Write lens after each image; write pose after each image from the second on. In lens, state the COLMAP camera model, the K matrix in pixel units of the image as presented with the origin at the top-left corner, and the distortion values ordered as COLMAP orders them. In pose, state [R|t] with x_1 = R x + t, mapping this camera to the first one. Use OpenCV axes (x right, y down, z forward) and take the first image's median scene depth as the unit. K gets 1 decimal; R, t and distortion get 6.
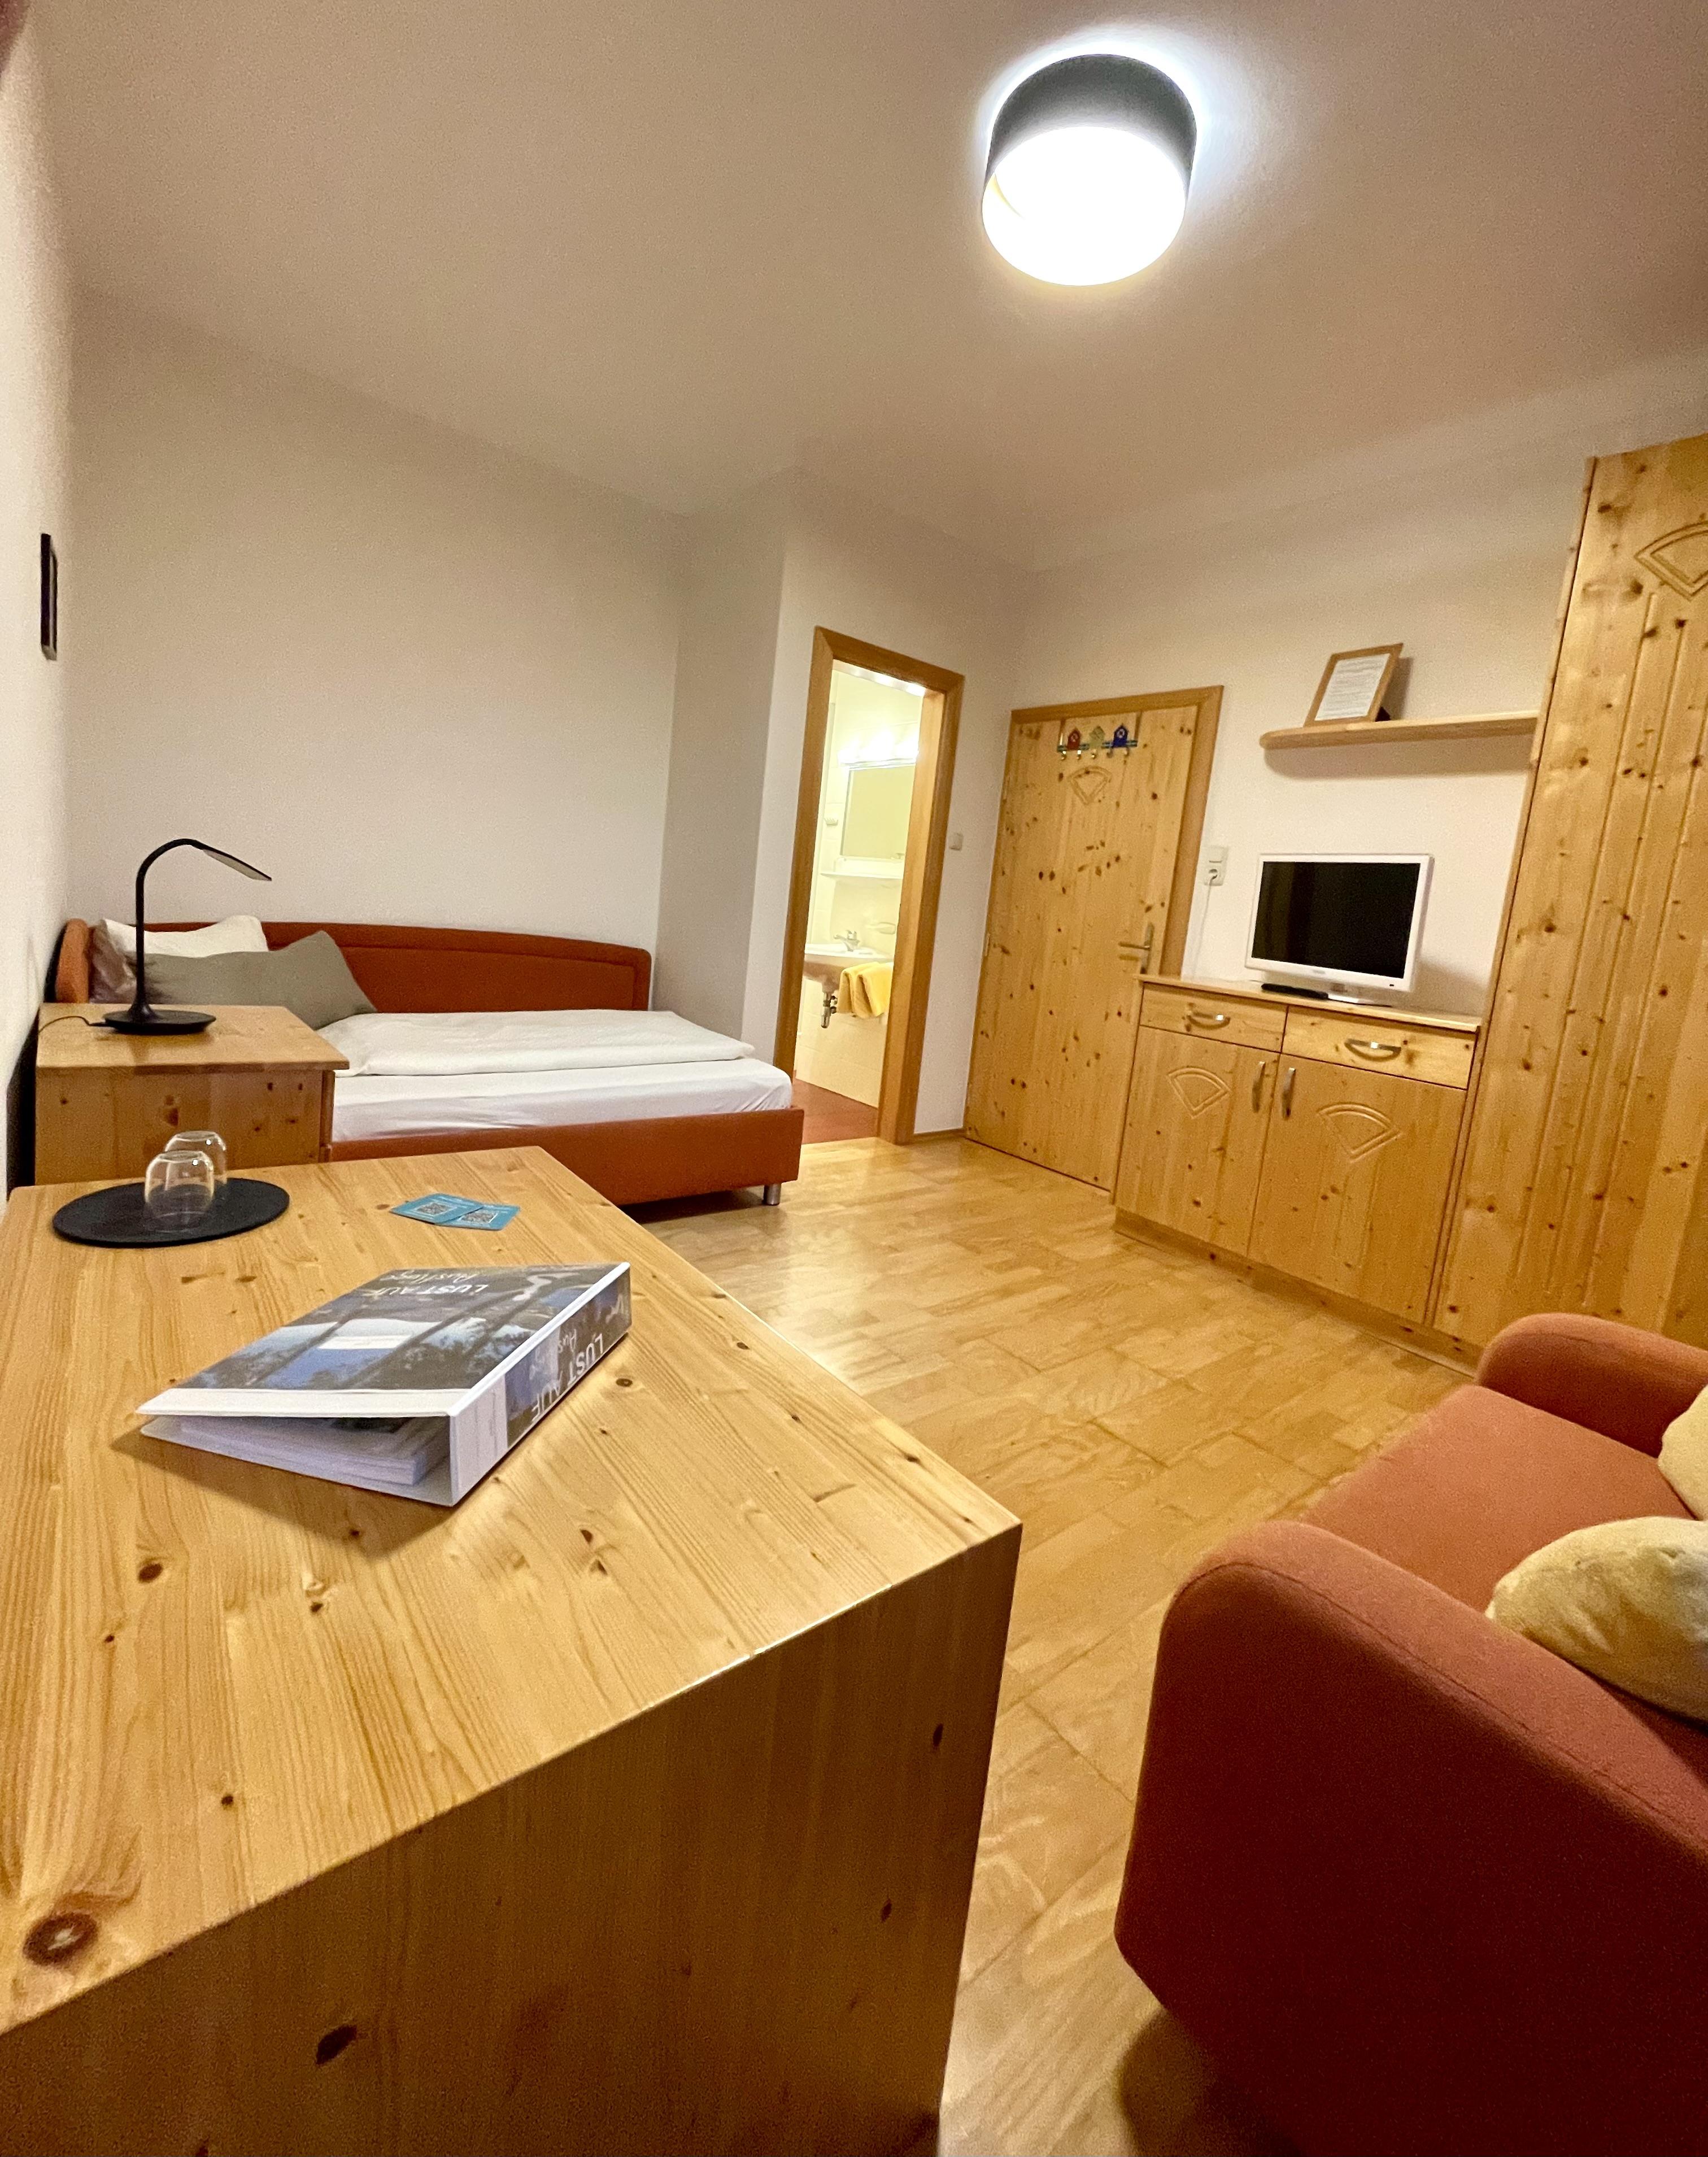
lens RADIAL K [[913.5, 0, 855.2], [0, 913.5, 1000.1], [0, 0, 1]] dist [-0.004715, -0.000038]
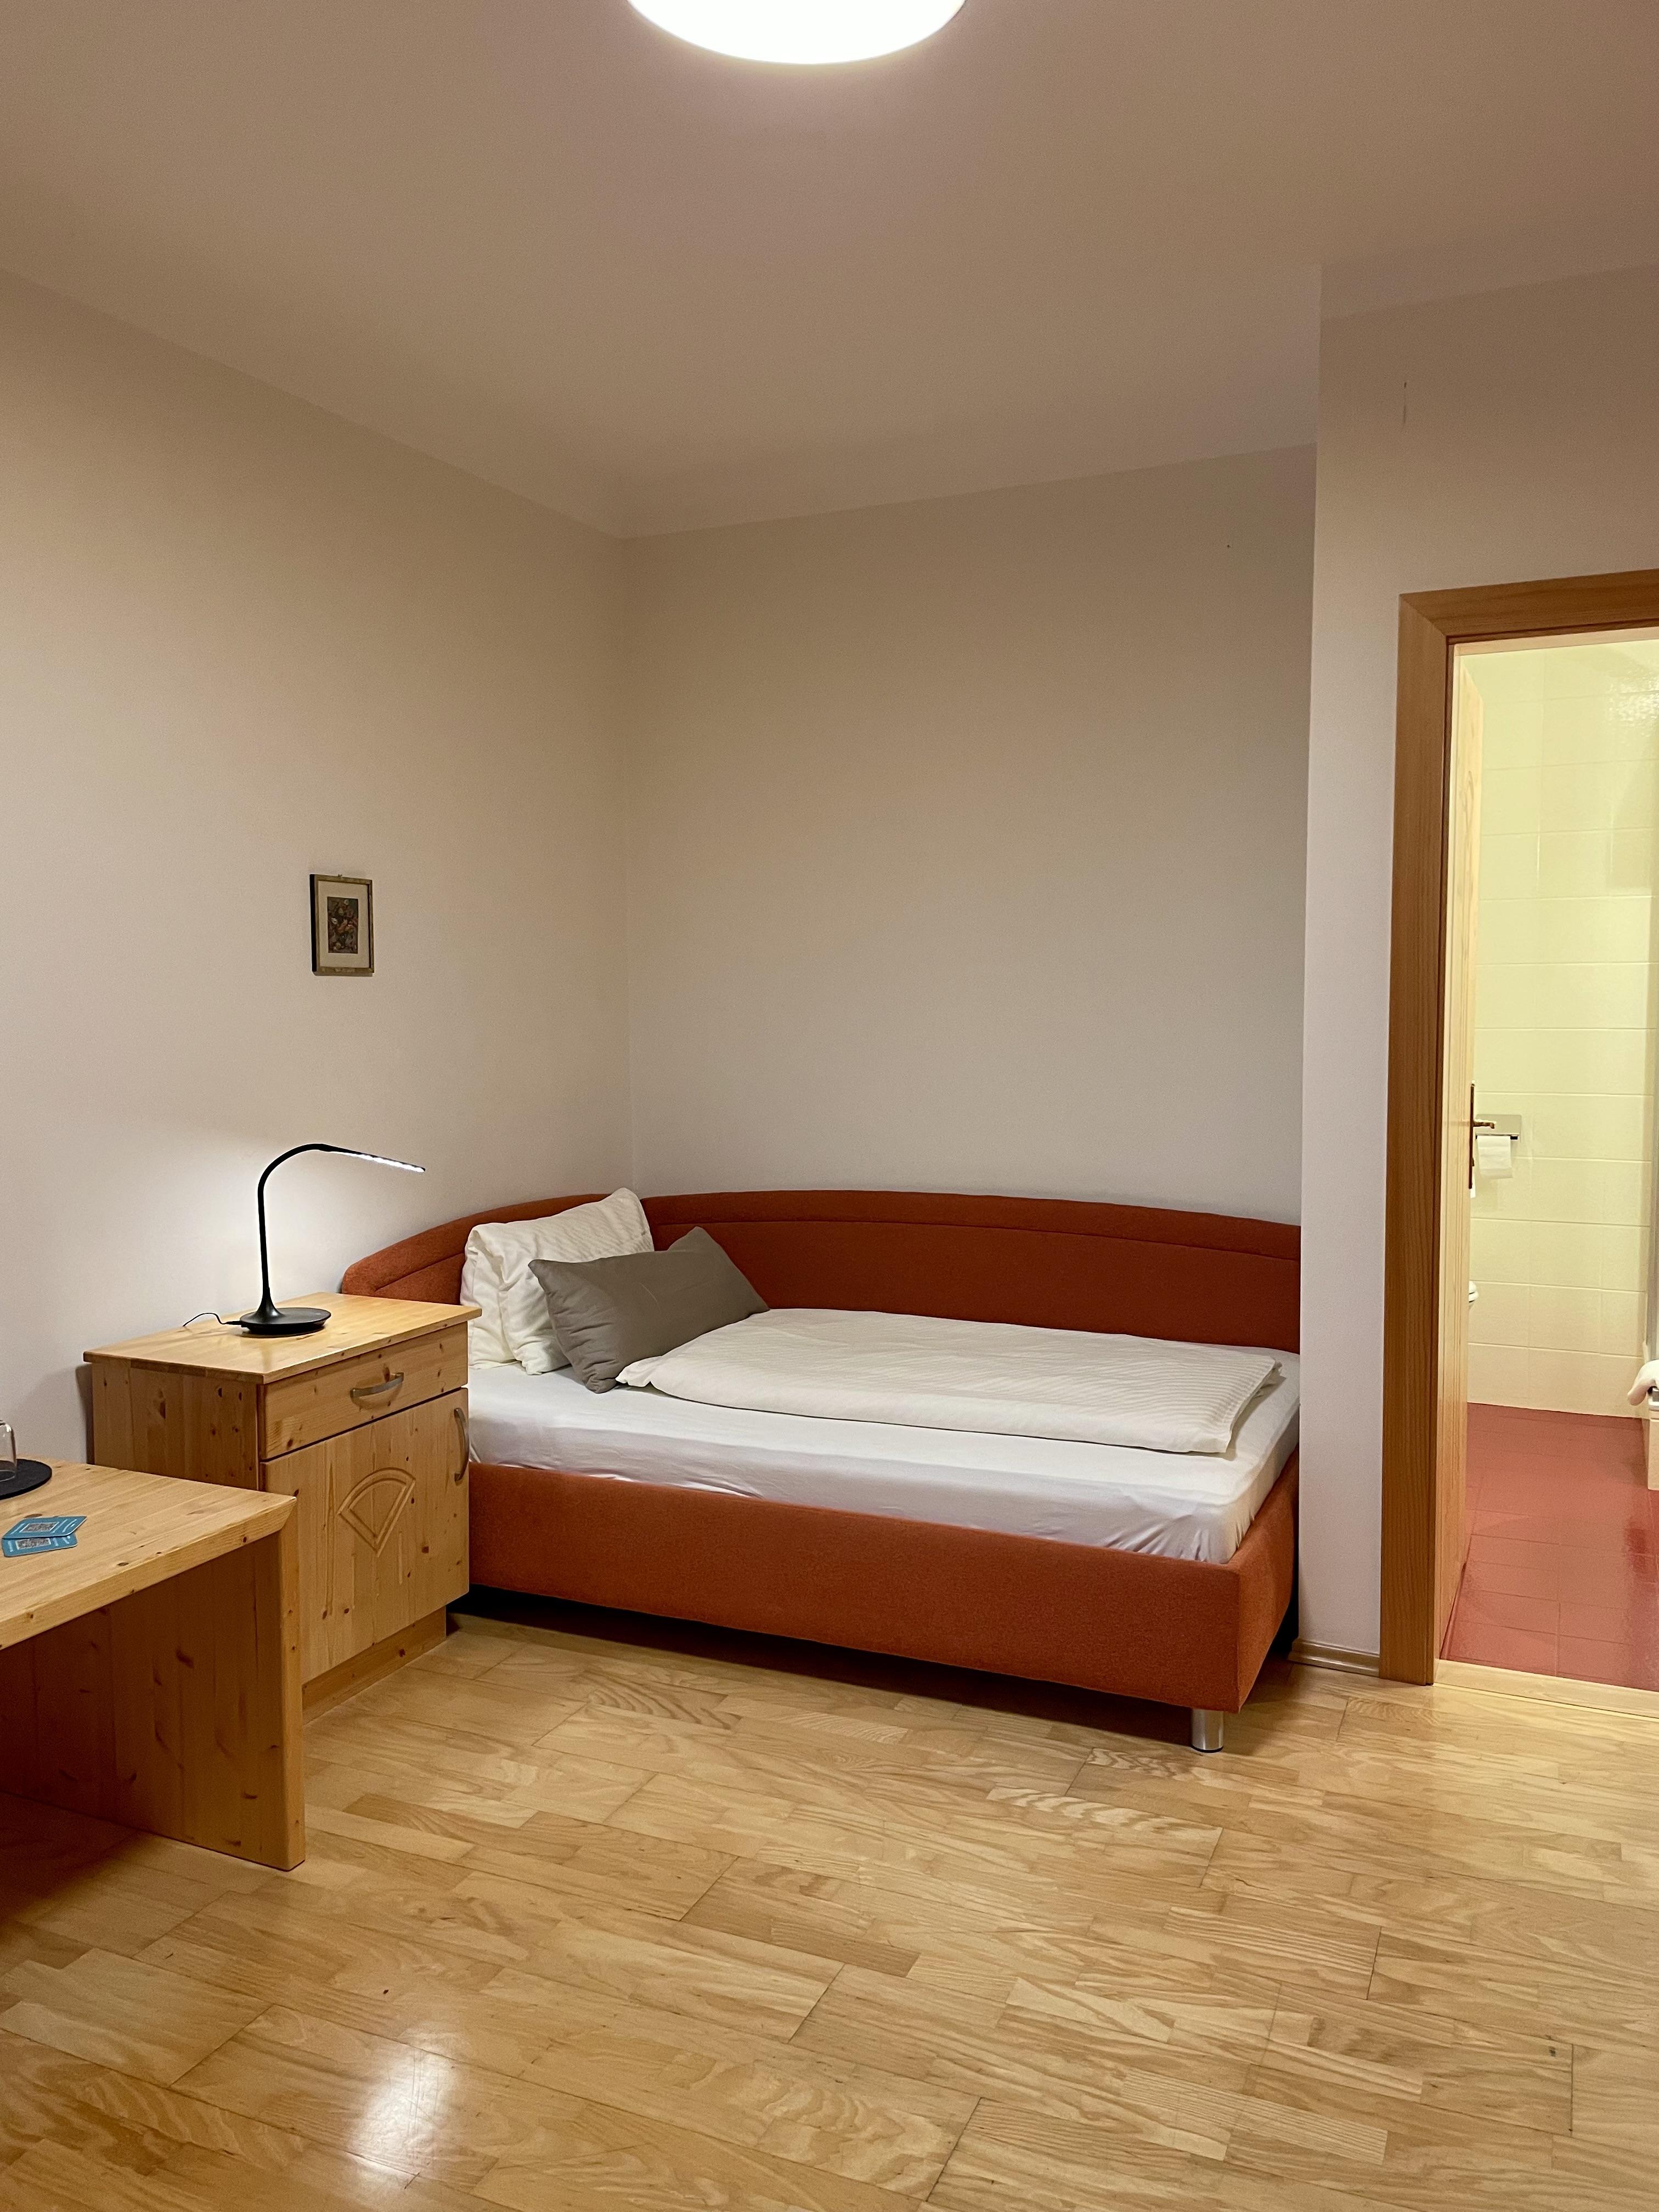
lens RADIAL K [[1666.3, 0, 835.5], [0, 1666.3, 1093.6], [0, 0, 1]] dist [0.044670, -0.060586]
pose [[0.449449, -0.043952, -0.892224, 0.717498], [-0.044159, 0.996475, -0.071333, -0.071364], [0.892214, 0.071460, 0.445924, 0.389610]]
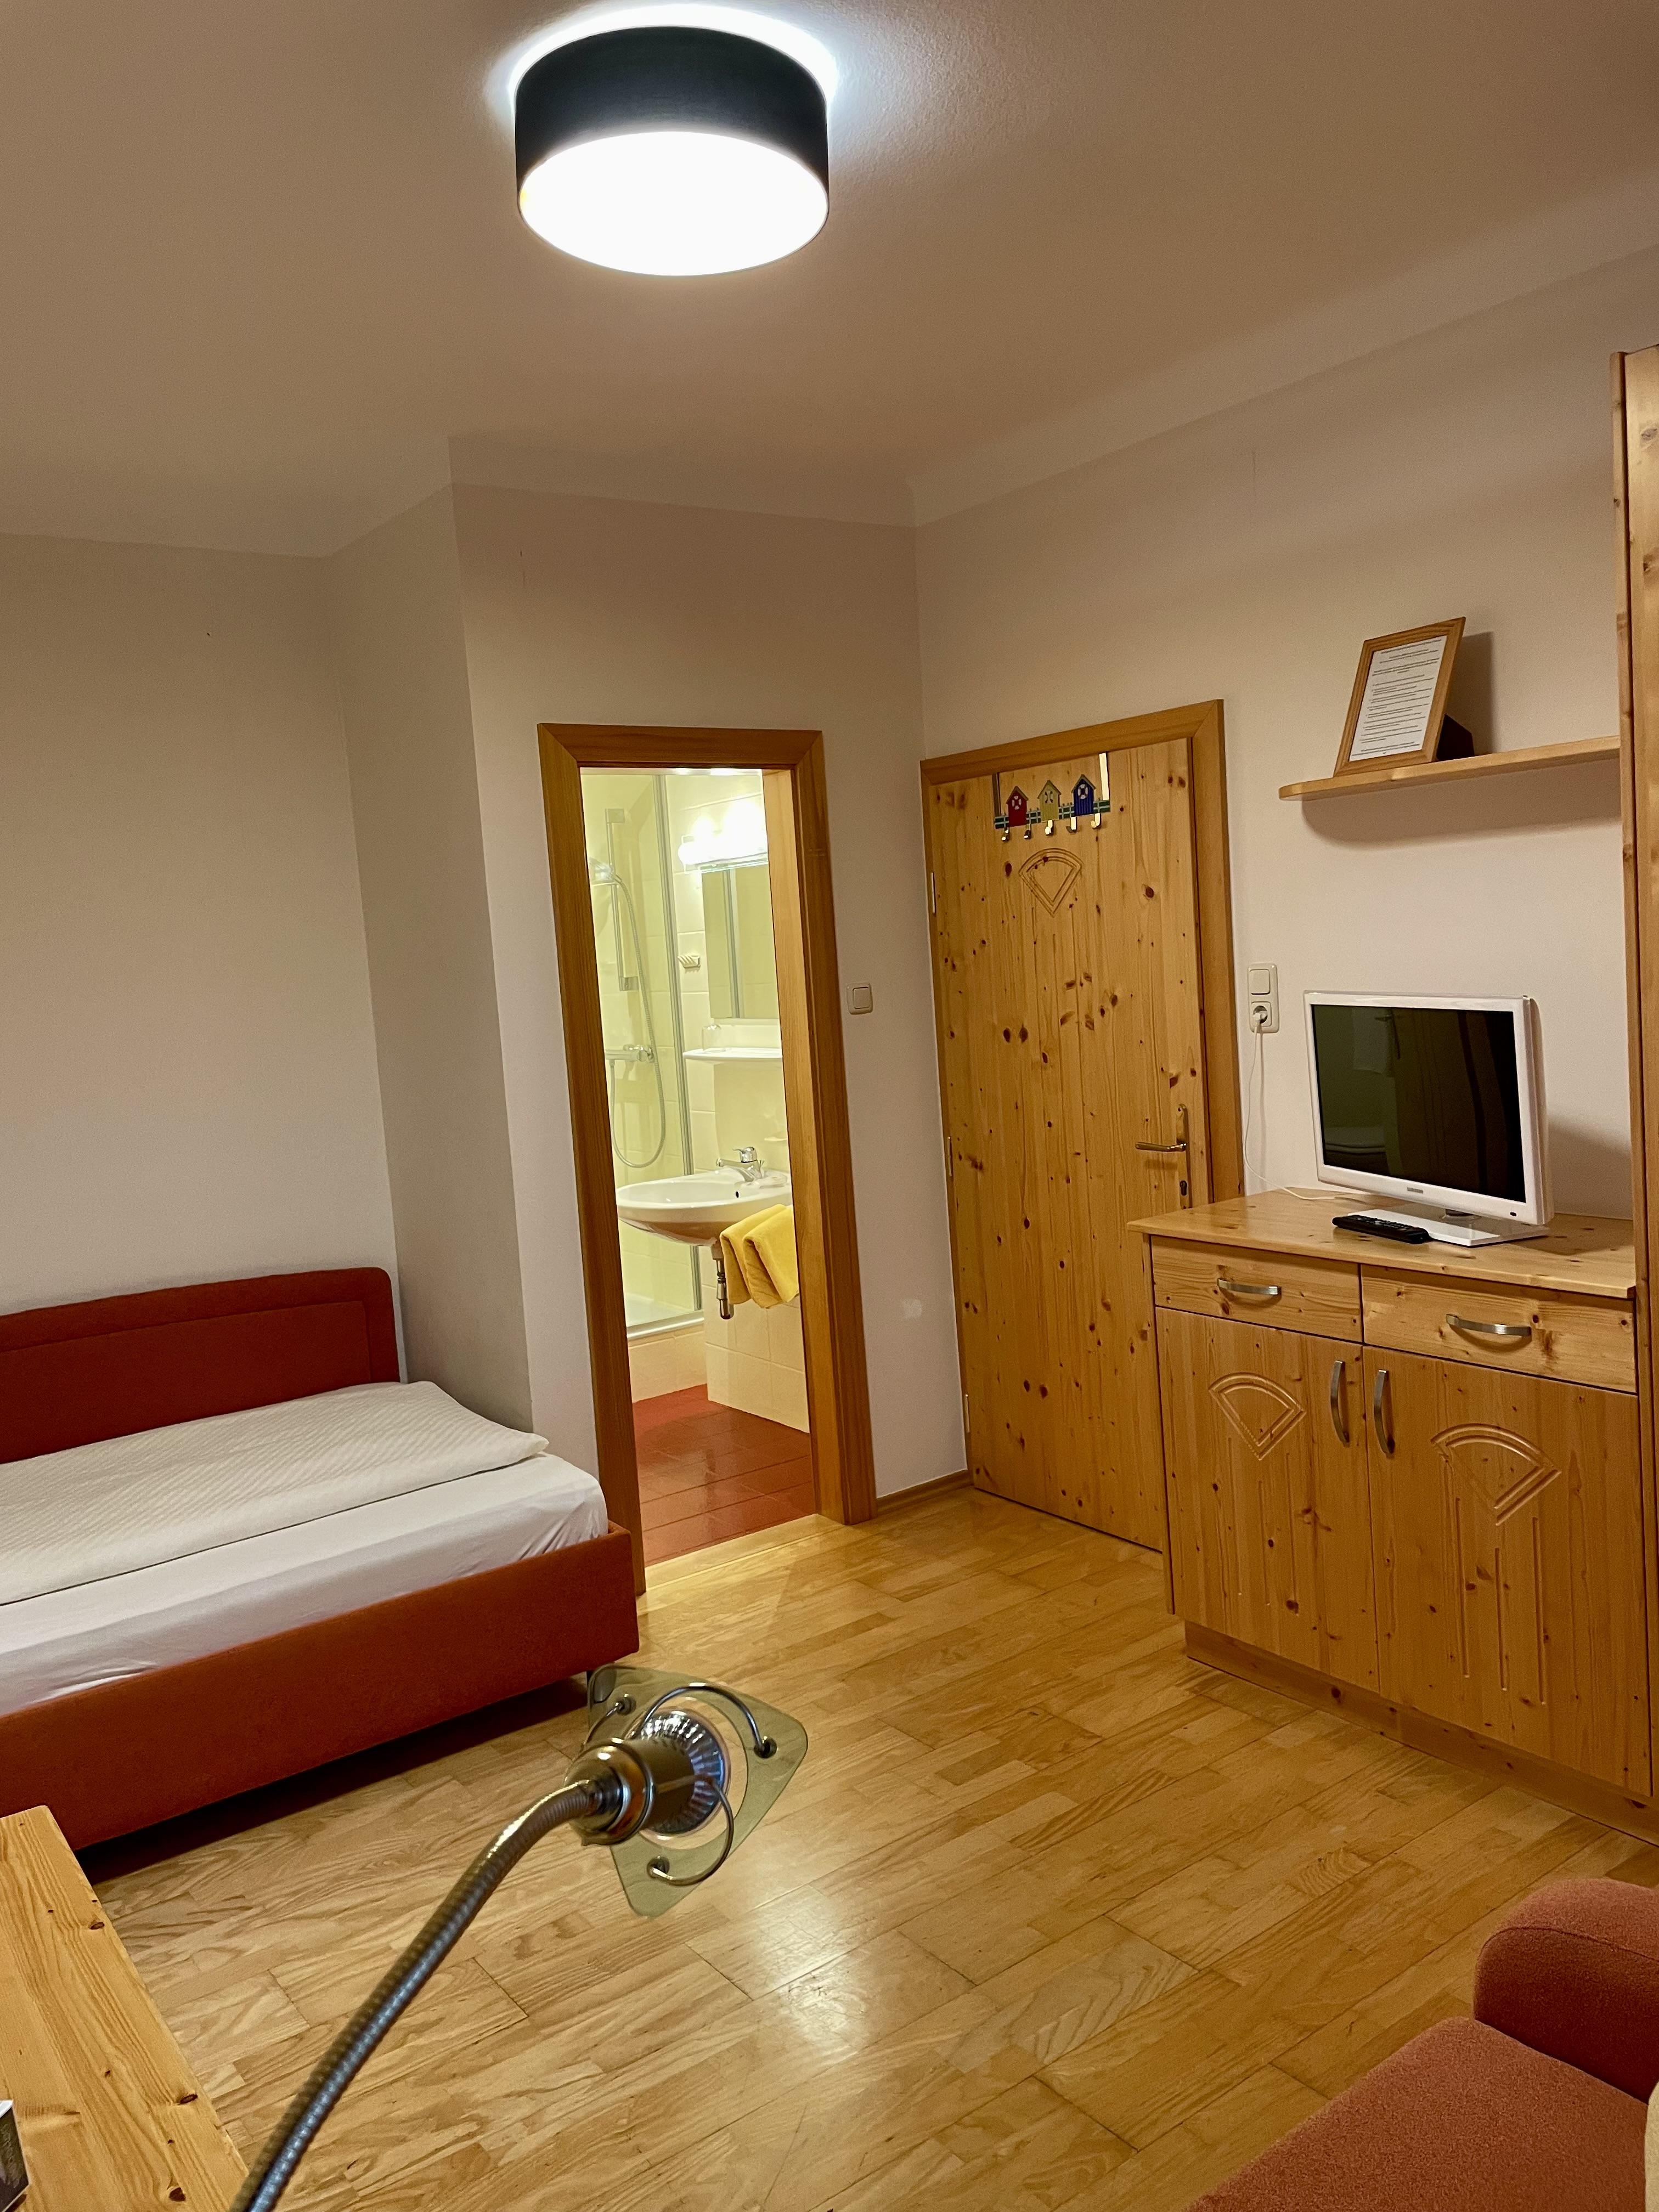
lens RADIAL K [[1666.3, 0, 816.0], [0, 1666.3, 1050.7], [0, 0, 1]] dist [0.044670, -0.060586]
pose [[0.983018, -0.169445, -0.070461, 0.208477], [0.166152, 0.984818, -0.050266, -0.124412], [0.077908, 0.037705, 0.996247, -0.110513]]
